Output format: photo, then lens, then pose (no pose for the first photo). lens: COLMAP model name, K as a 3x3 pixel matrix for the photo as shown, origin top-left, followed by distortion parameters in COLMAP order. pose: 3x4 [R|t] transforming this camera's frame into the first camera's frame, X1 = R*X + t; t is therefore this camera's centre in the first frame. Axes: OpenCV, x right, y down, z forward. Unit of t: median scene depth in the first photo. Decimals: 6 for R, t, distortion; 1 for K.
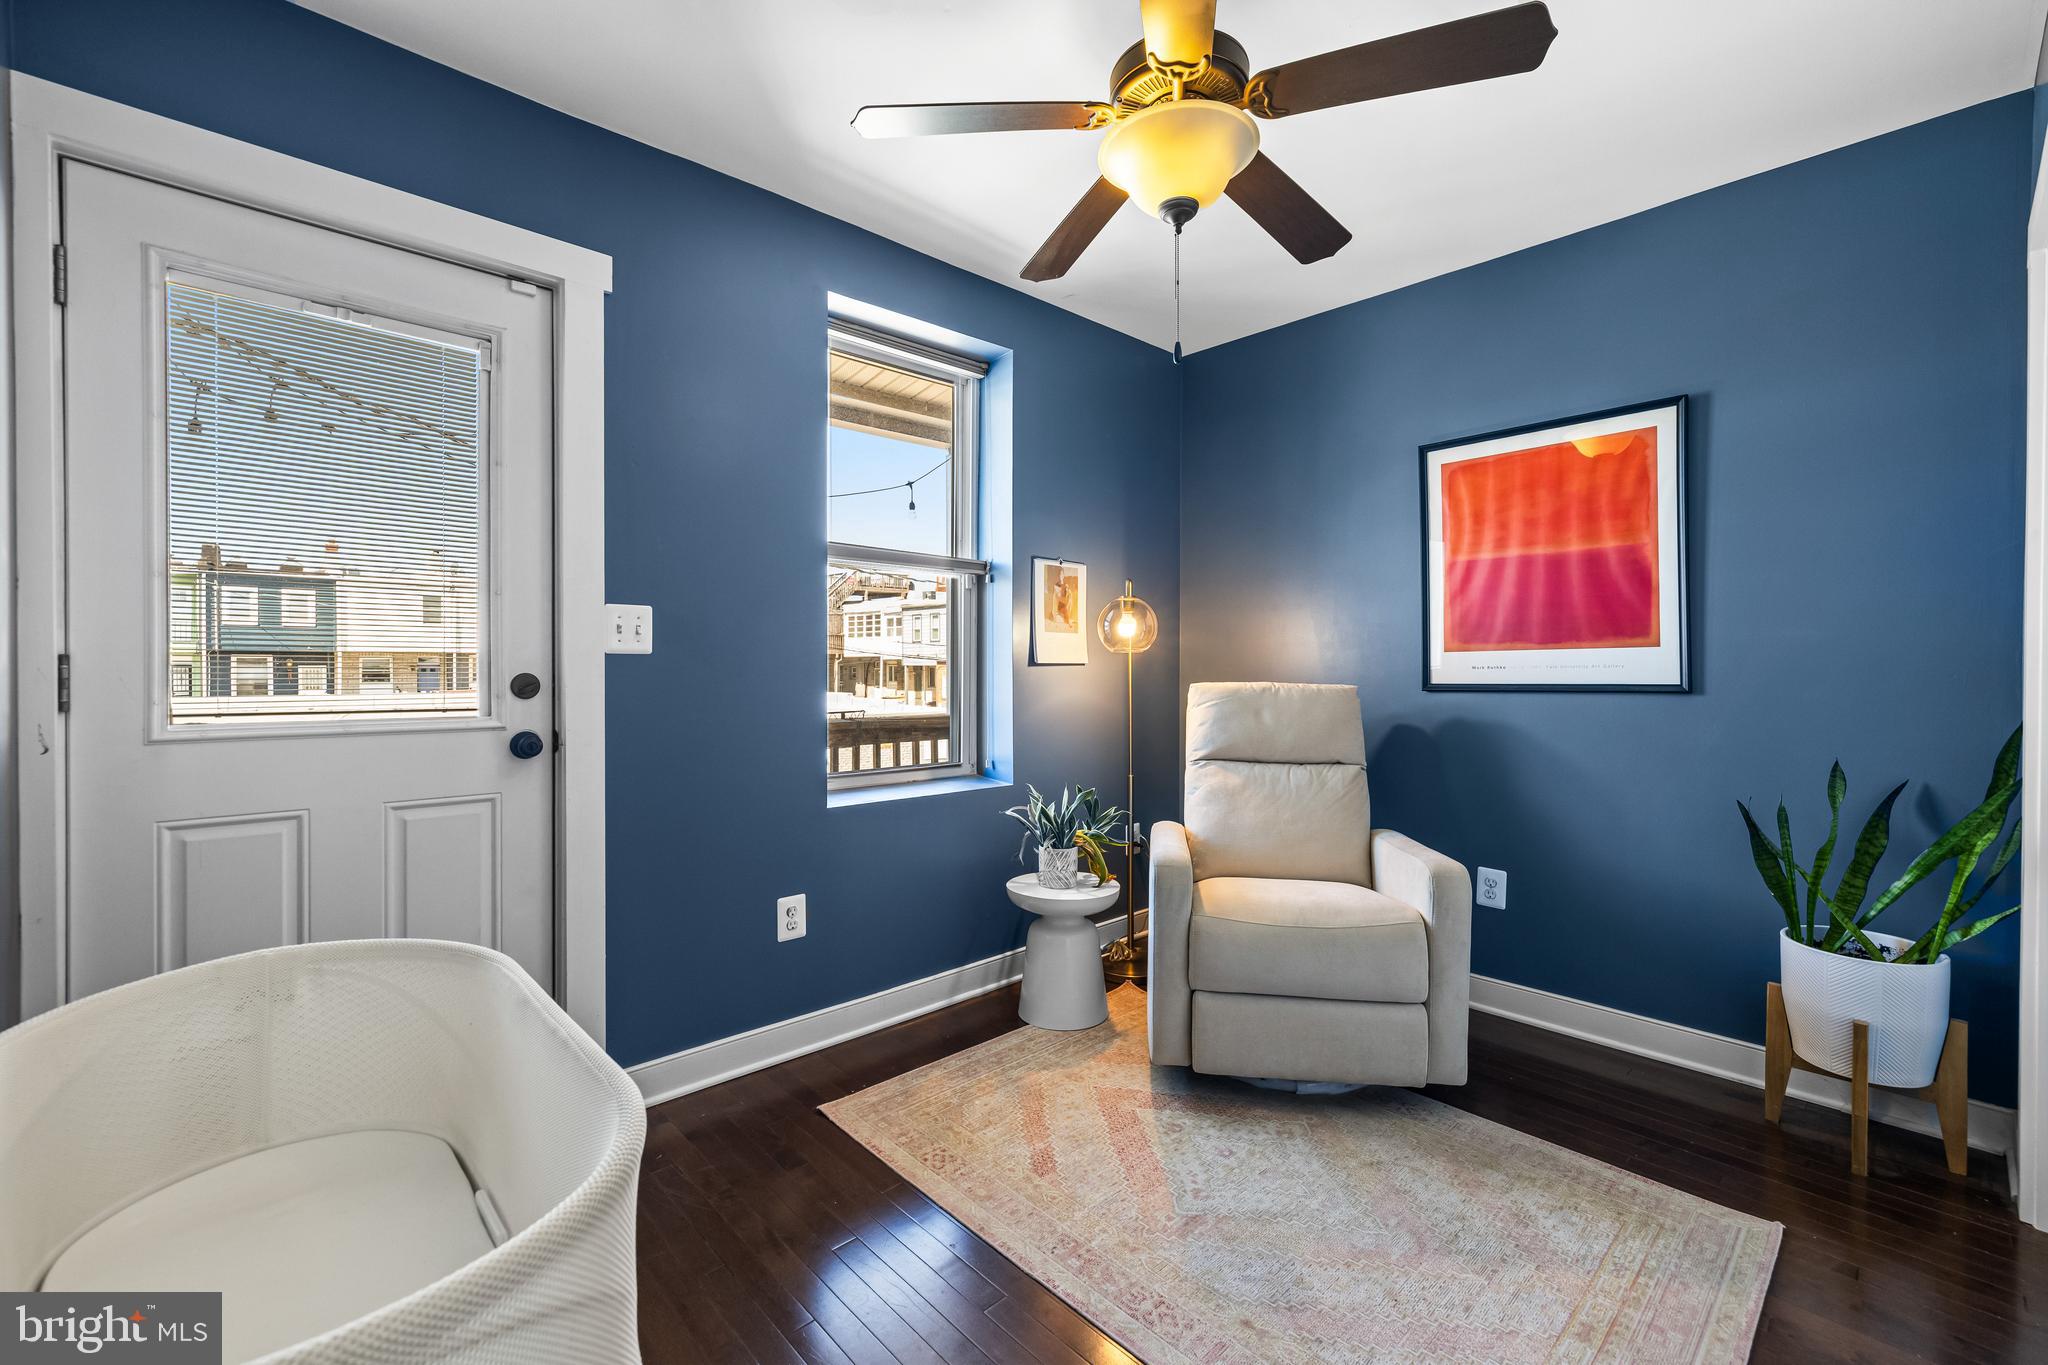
lens RADIAL K [[877.0, 0, 1043.3], [0, 877.0, 669.6], [0, 0, 1]] dist [0.000683, 0.000912]
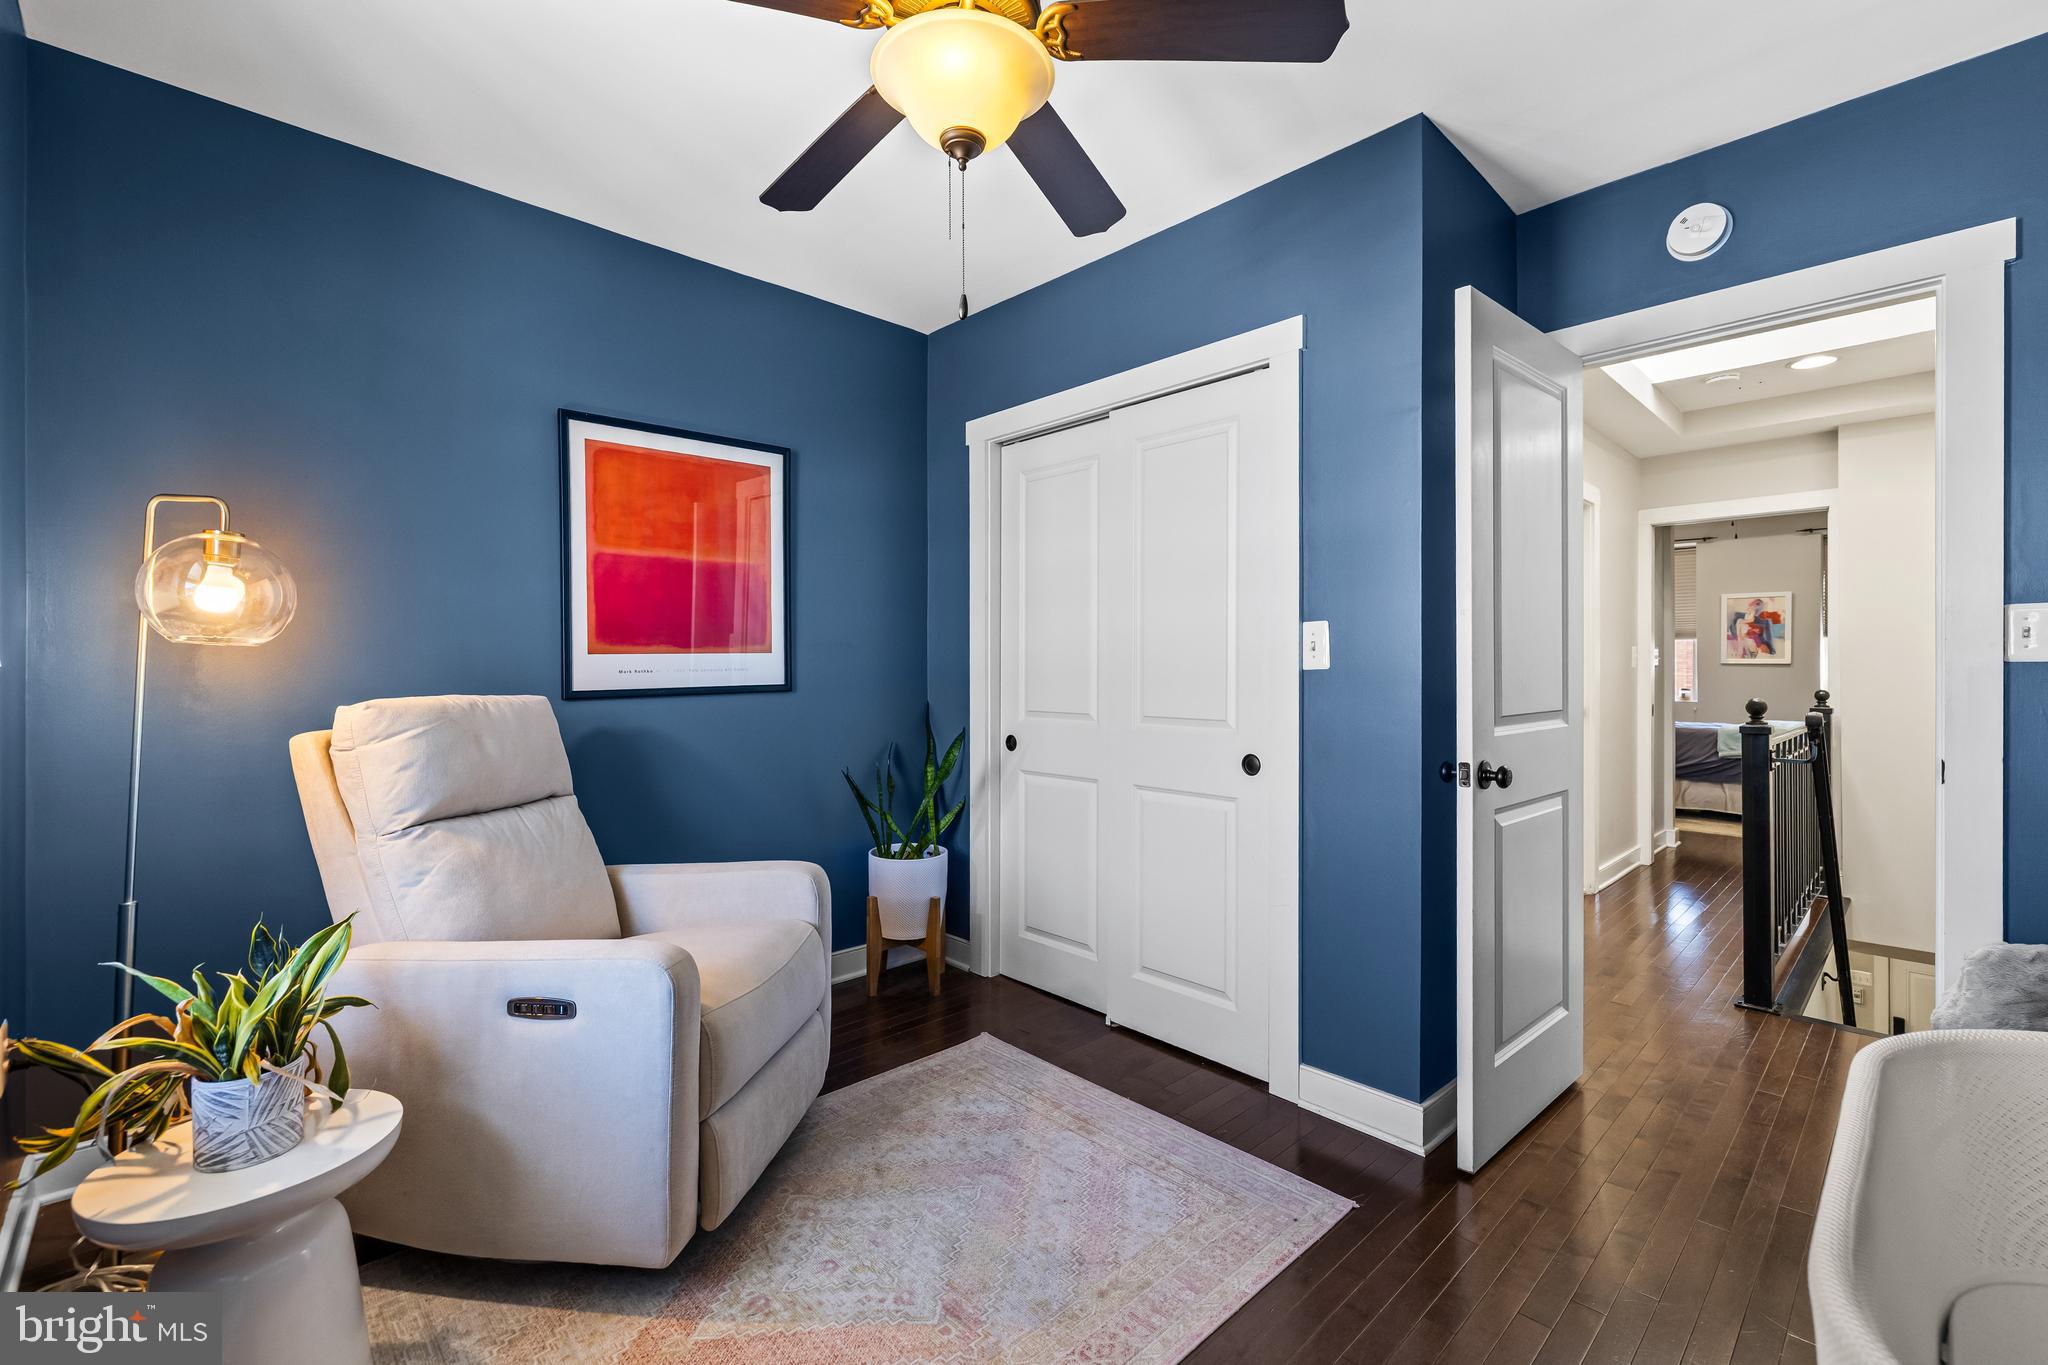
lens RADIAL K [[877.0, 0, 1034.4], [0, 877.0, 675.3], [0, 0, 1]] dist [0.000683, 0.000912]
pose [[-0.008394, -0.006035, 0.999947, -0.481993], [0.011835, 0.999911, 0.006135, 0.000437], [-0.999895, 0.011886, -0.008322, 0.646808]]
